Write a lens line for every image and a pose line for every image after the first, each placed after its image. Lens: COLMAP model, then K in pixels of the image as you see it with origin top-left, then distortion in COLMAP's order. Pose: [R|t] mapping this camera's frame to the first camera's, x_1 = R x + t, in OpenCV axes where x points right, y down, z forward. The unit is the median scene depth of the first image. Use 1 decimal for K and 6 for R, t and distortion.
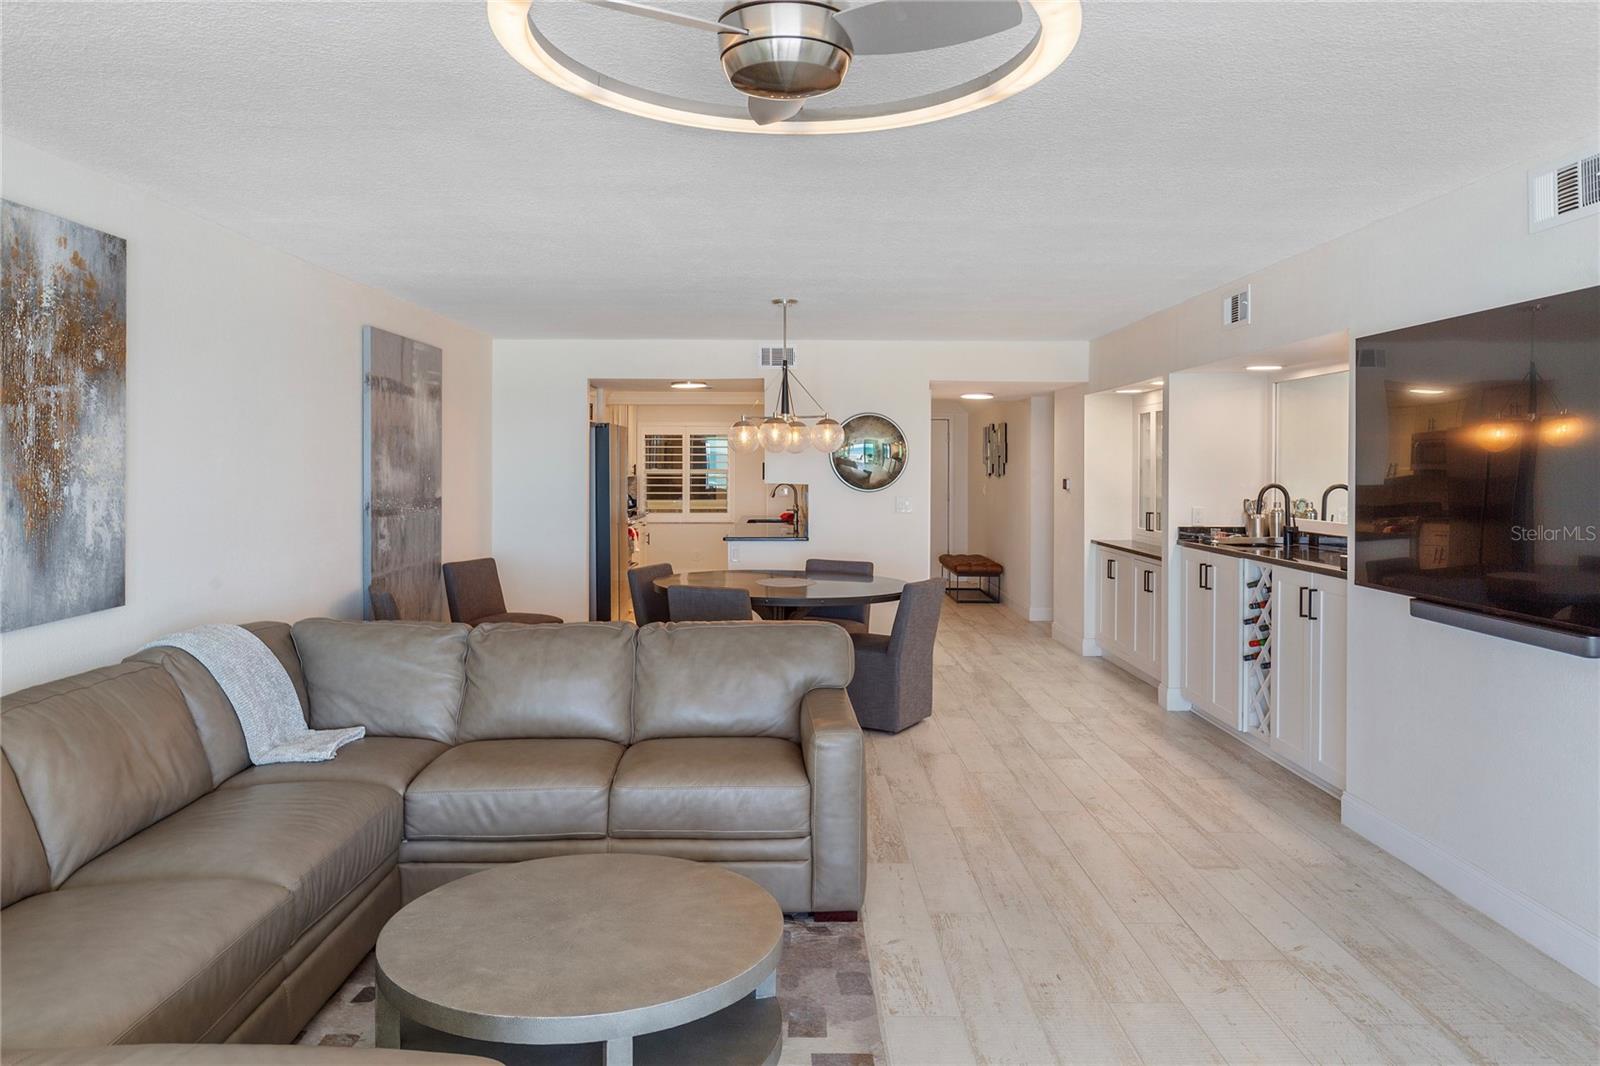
lens RADIAL K [[1108.6, 0, 796.0], [0, 1108.6, 465.2], [0, 0, 1]] dist [-0.001279, -0.001511]
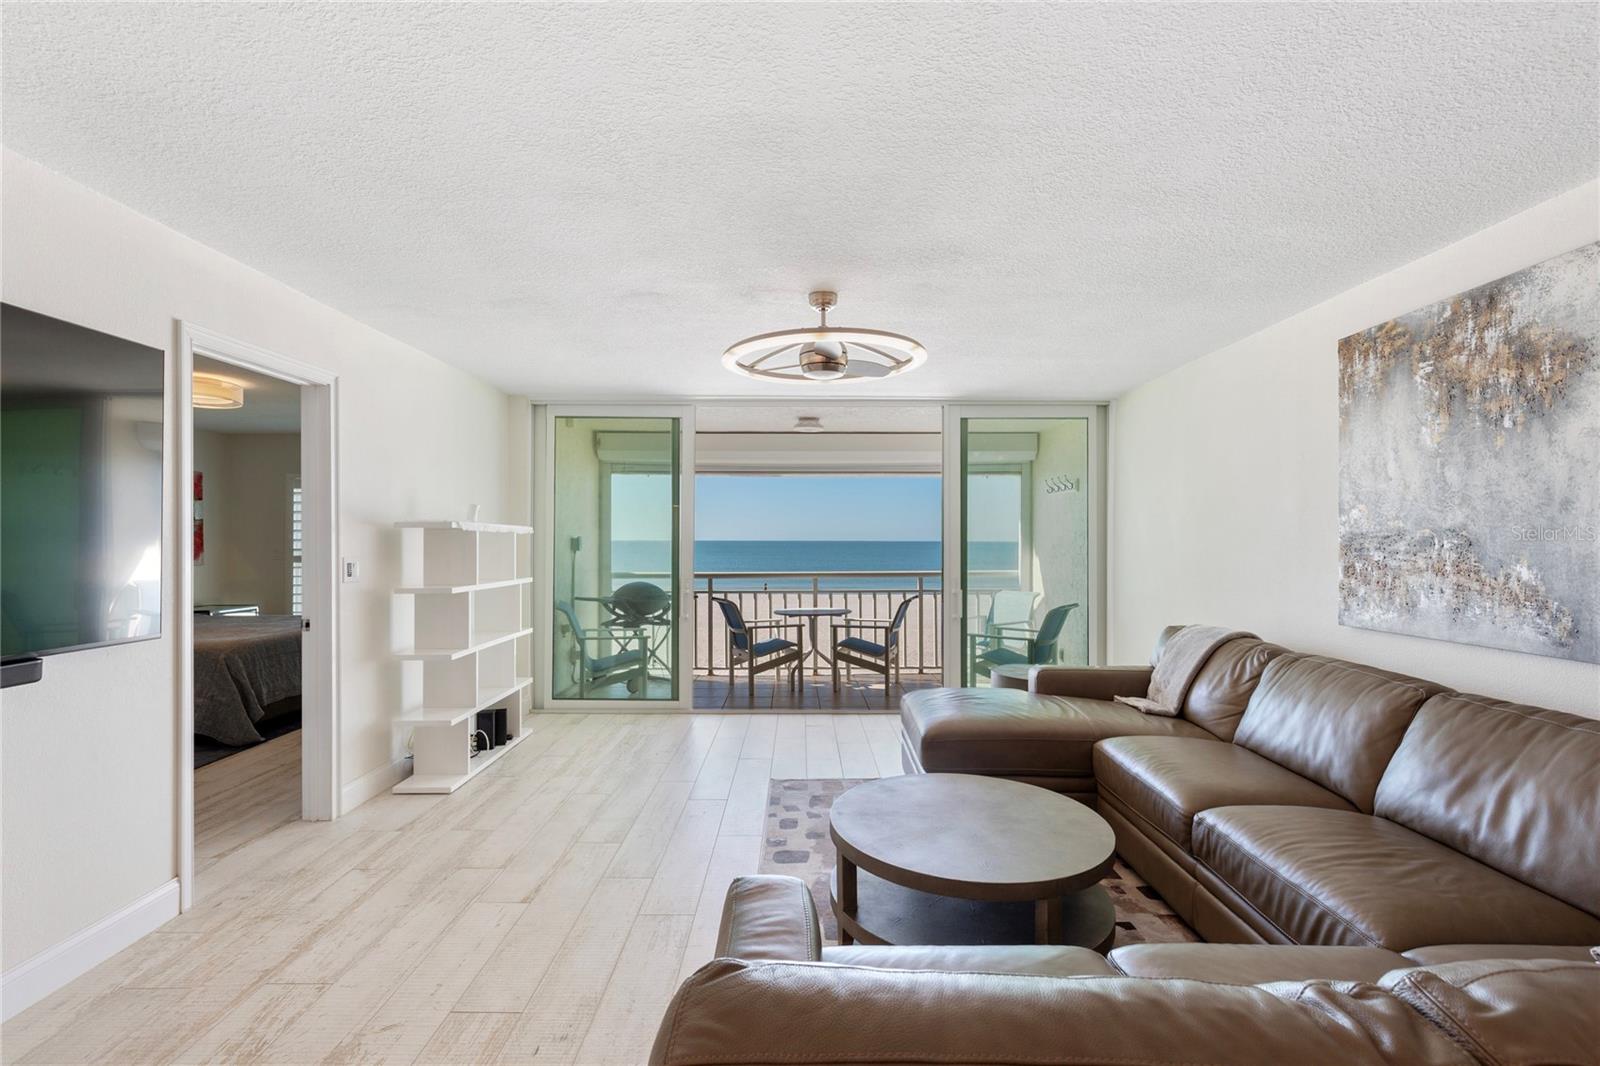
lens RADIAL K [[729.5, 0, 790.1], [0, 729.5, 538.6], [0, 0, 1]] dist [0.001355, -0.000069]
pose [[-0.999706, -0.005120, 0.023718, 0.011955], [-0.005095, 0.999986, 0.001101, 0.029453], [-0.023724, 0.000979, -0.999718, 1.223557]]
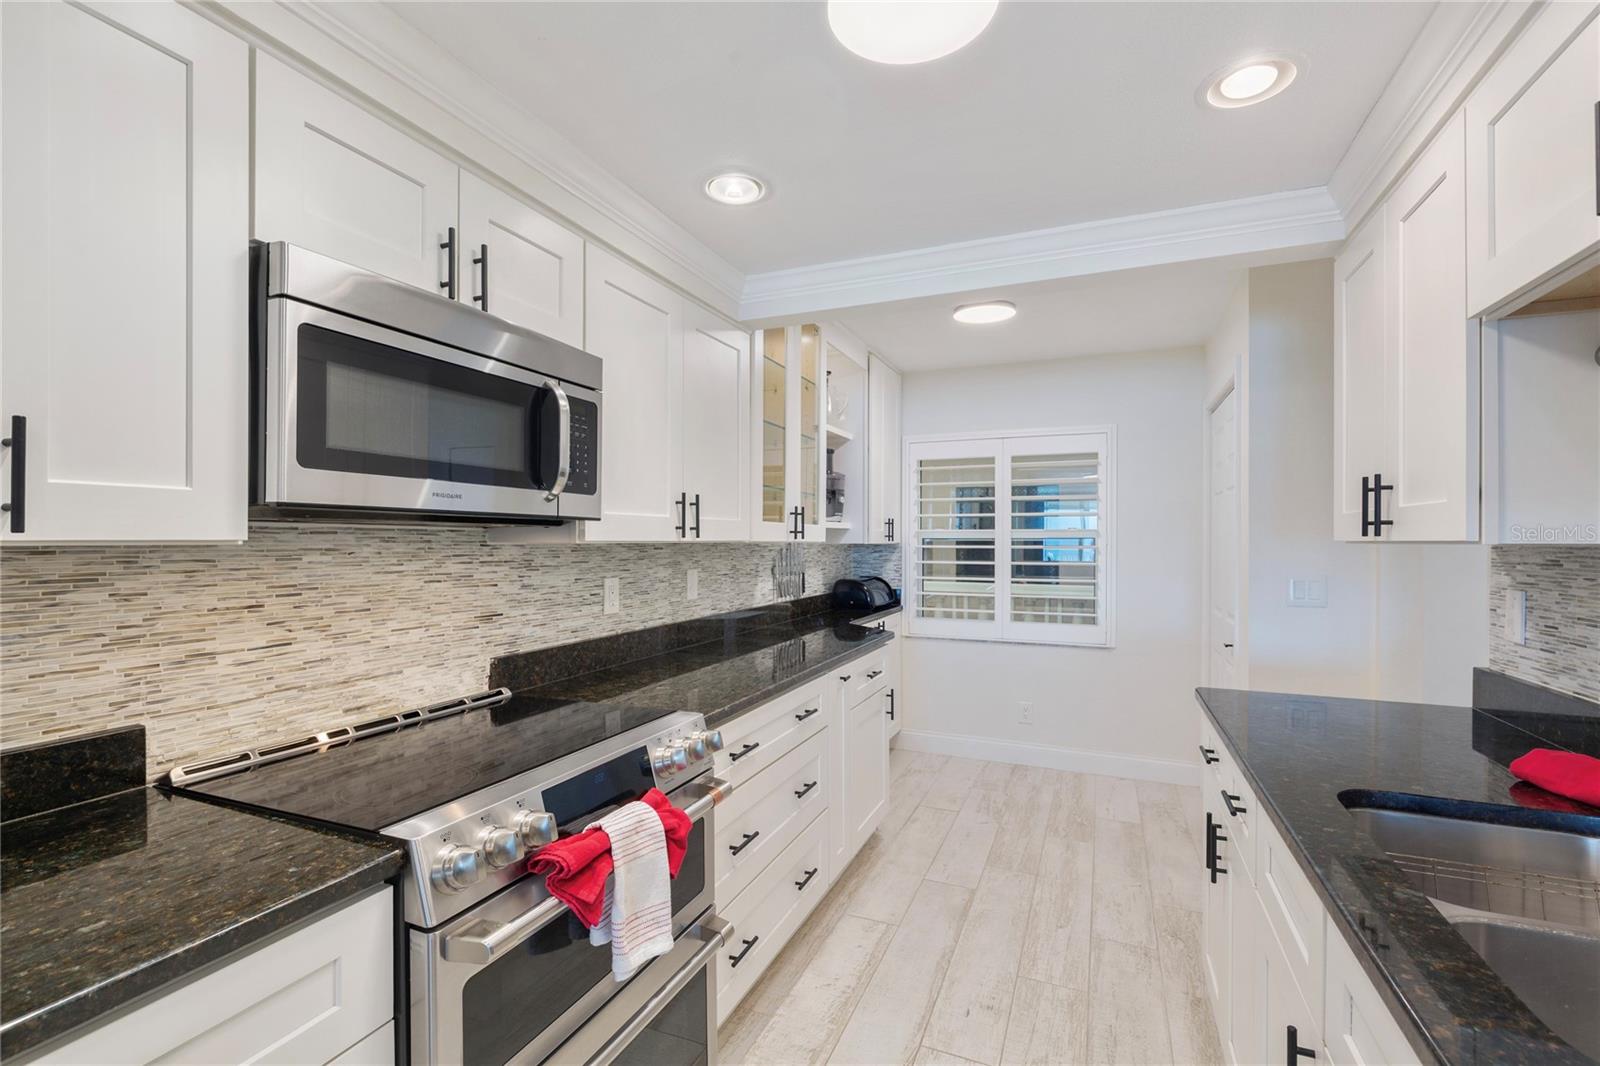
lens RADIAL K [[719.4, 0, 792.1], [0, 719.4, 541.1], [0, 0, 1]] dist [-0.000802, -0.000521]
pose [[0.915582, -0.000024, -0.402130, -0.199215], [0.000589, 0.999999, 0.001281, 0.029166], [0.402130, -0.001409, 0.915582, 2.344235]]
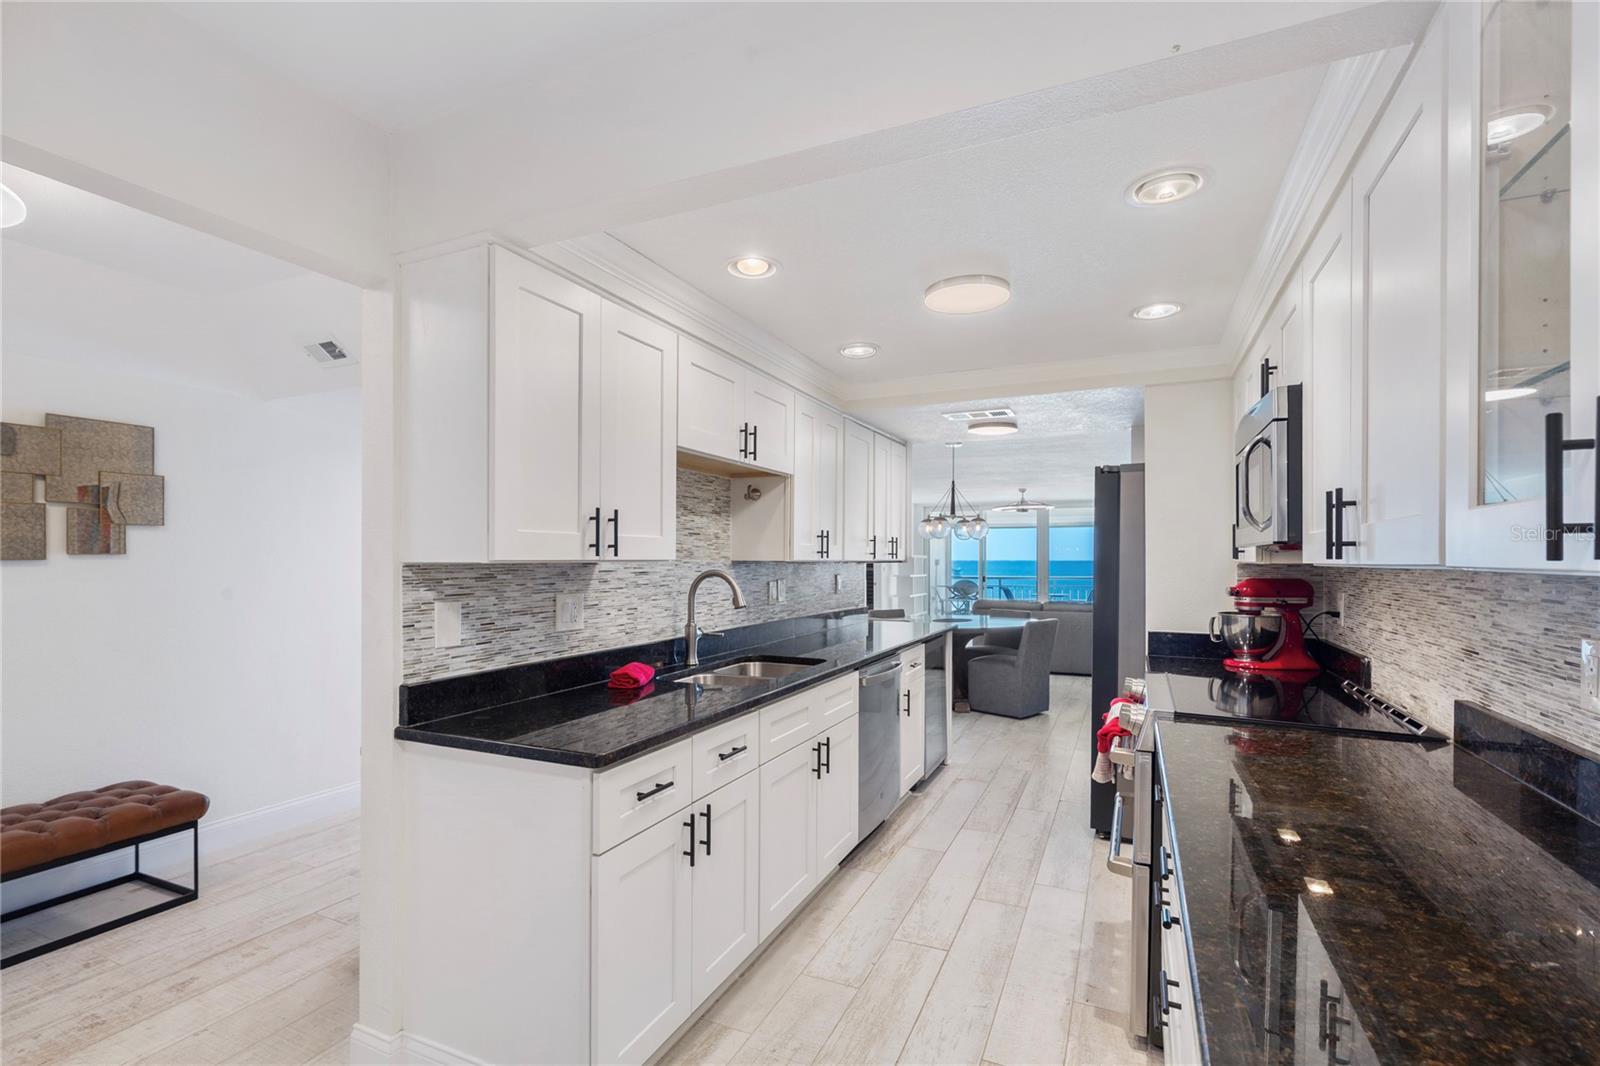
lens RADIAL K [[725.0, 0, 799.1], [0, 725.0, 561.6], [0, 0, 1]] dist [0.000796, -0.000599]
pose [[-0.904619, -0.005984, 0.426178, -0.401224], [-0.004577, 0.999980, 0.004325, 0.028055], [-0.426196, 0.001962, -0.904629, 3.222285]]
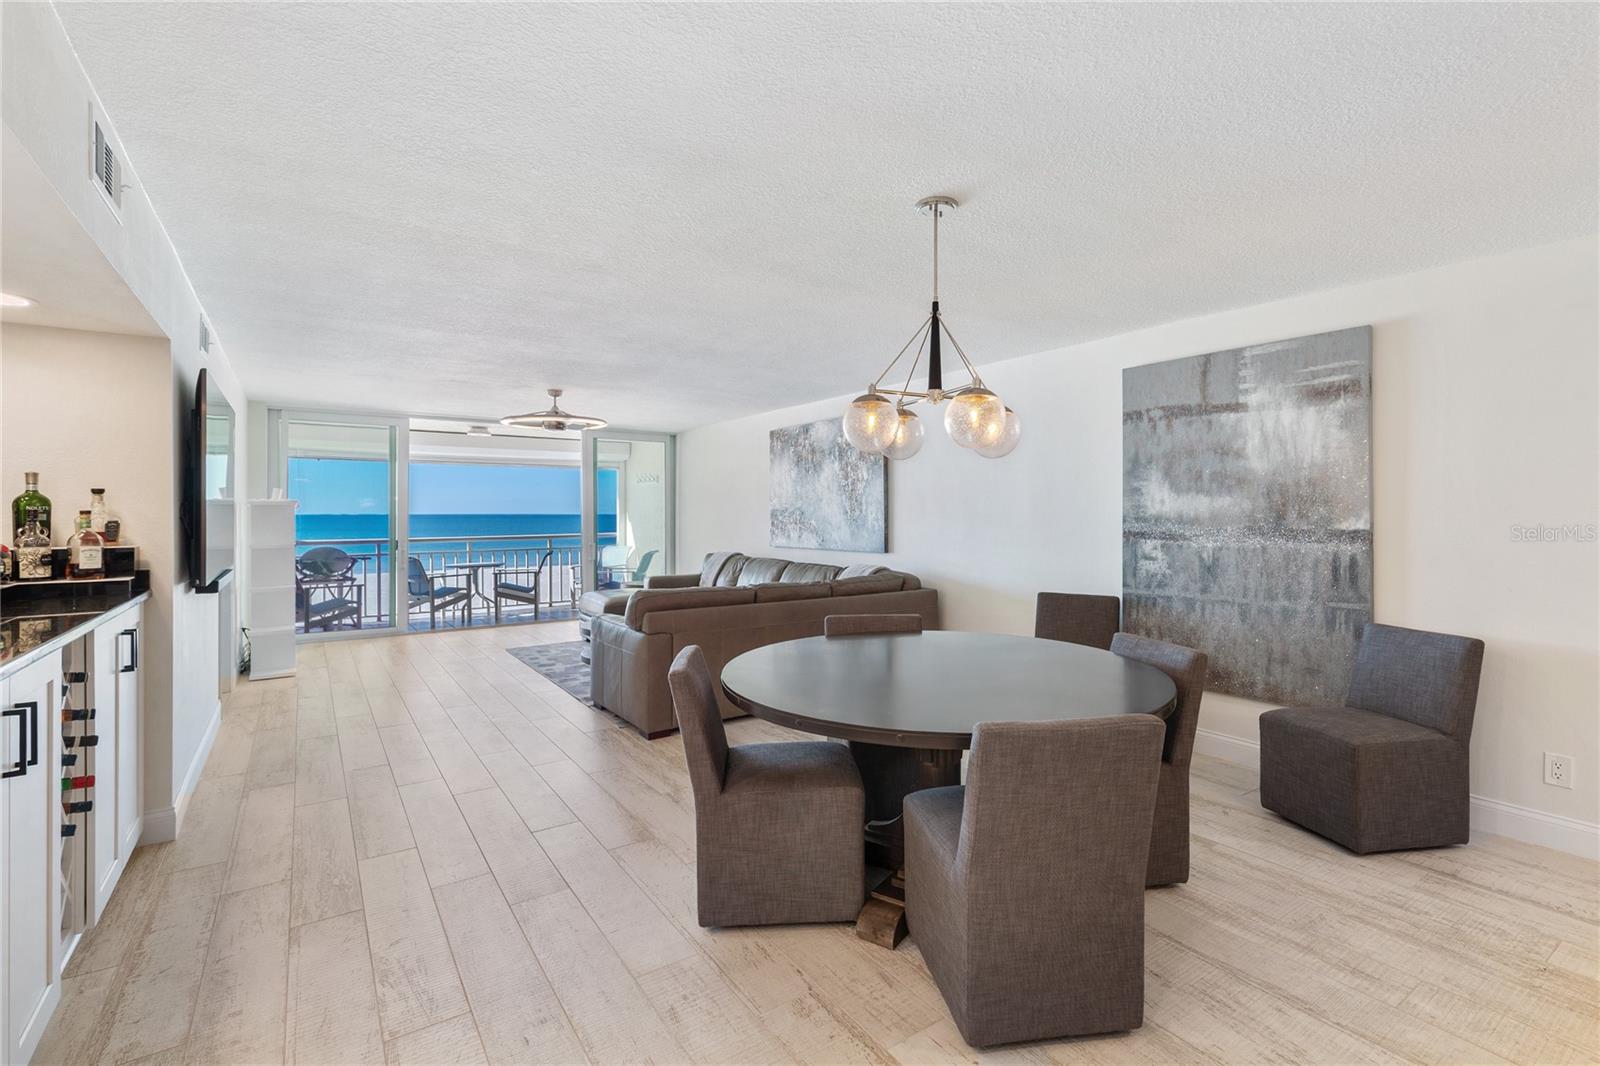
lens RADIAL K [[729.6, 0, 798.8], [0, 729.6, 511.2], [0, 0, 1]] dist [0.004230, 0.000125]
pose [[-0.832321, -0.005092, -0.554270, 0.435804], [-0.003575, 0.999986, -0.003818, 0.033771], [0.554282, -0.001196, -0.832328, 2.051158]]
